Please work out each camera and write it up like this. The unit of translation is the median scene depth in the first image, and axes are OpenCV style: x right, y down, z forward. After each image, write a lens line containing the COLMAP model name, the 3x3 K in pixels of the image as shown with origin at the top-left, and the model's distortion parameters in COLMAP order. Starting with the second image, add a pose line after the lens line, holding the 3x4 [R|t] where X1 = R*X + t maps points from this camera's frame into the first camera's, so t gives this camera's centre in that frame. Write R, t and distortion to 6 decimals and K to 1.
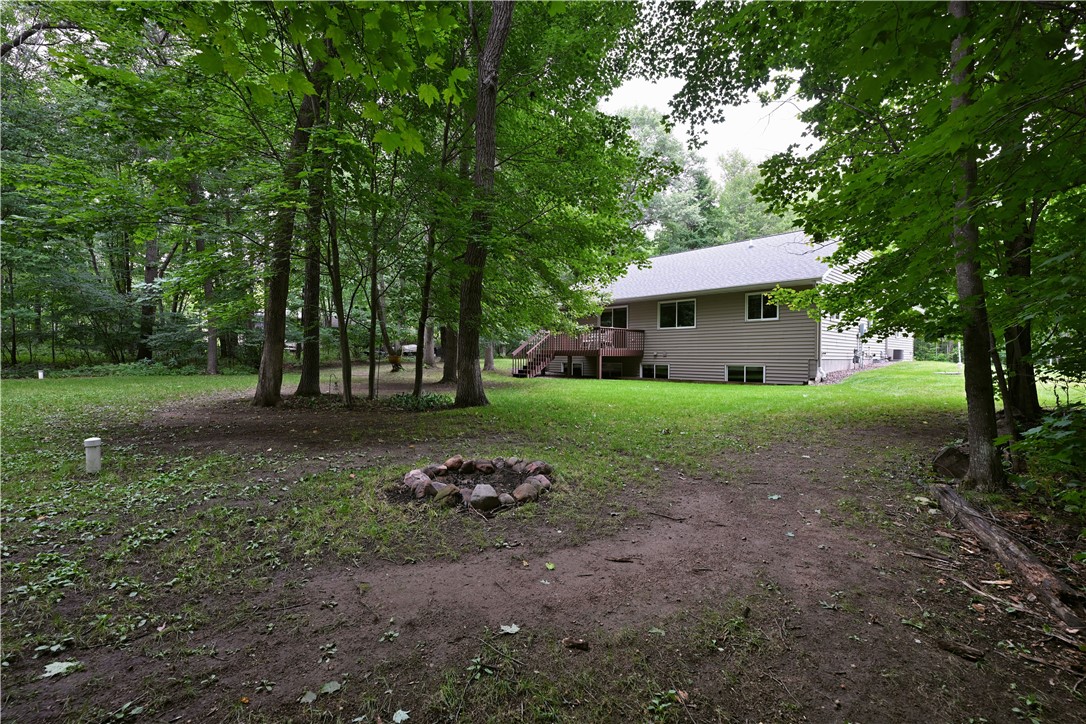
lens RADIAL K [[466.7, 0, 543.0], [0, 466.7, 362.0], [0, 0, 1]] dist [0.000036, 0.000000]
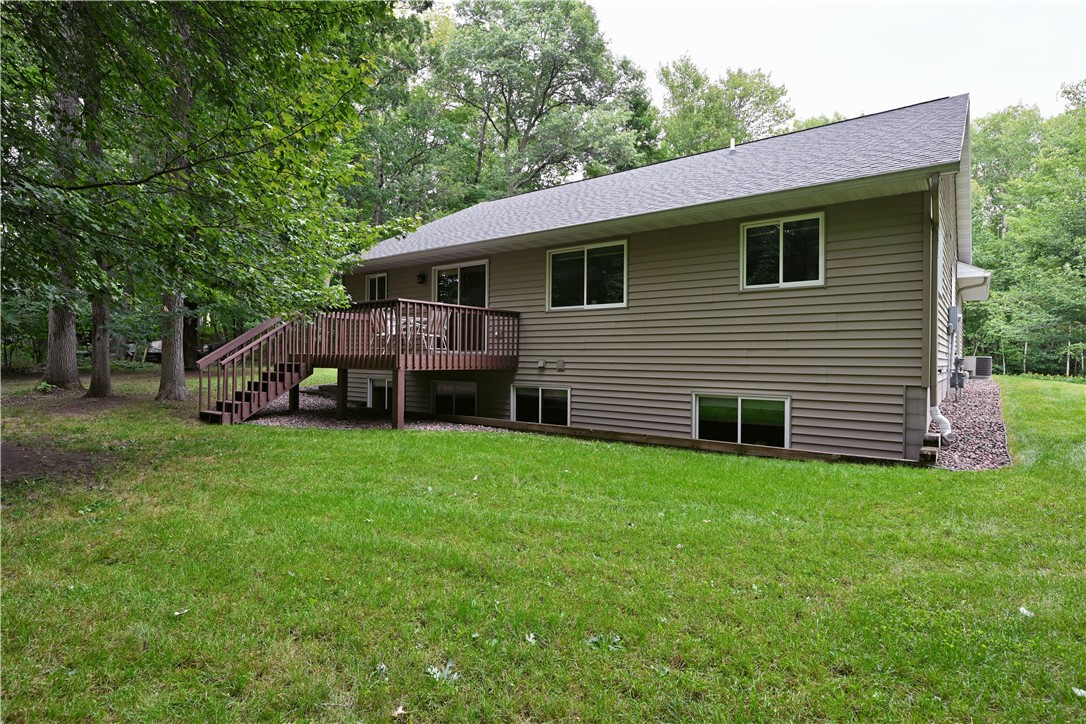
lens RADIAL K [[554.5, 0, 543.0], [0, 554.5, 362.0], [0, 0, 1]] dist [-0.000786, -0.000311]
pose [[0.987384, 0.000208, 0.158343, 0.158655], [-0.000321, 1.000000, 0.000688, -0.020439], [-0.158343, -0.000730, 0.987384, 0.471443]]
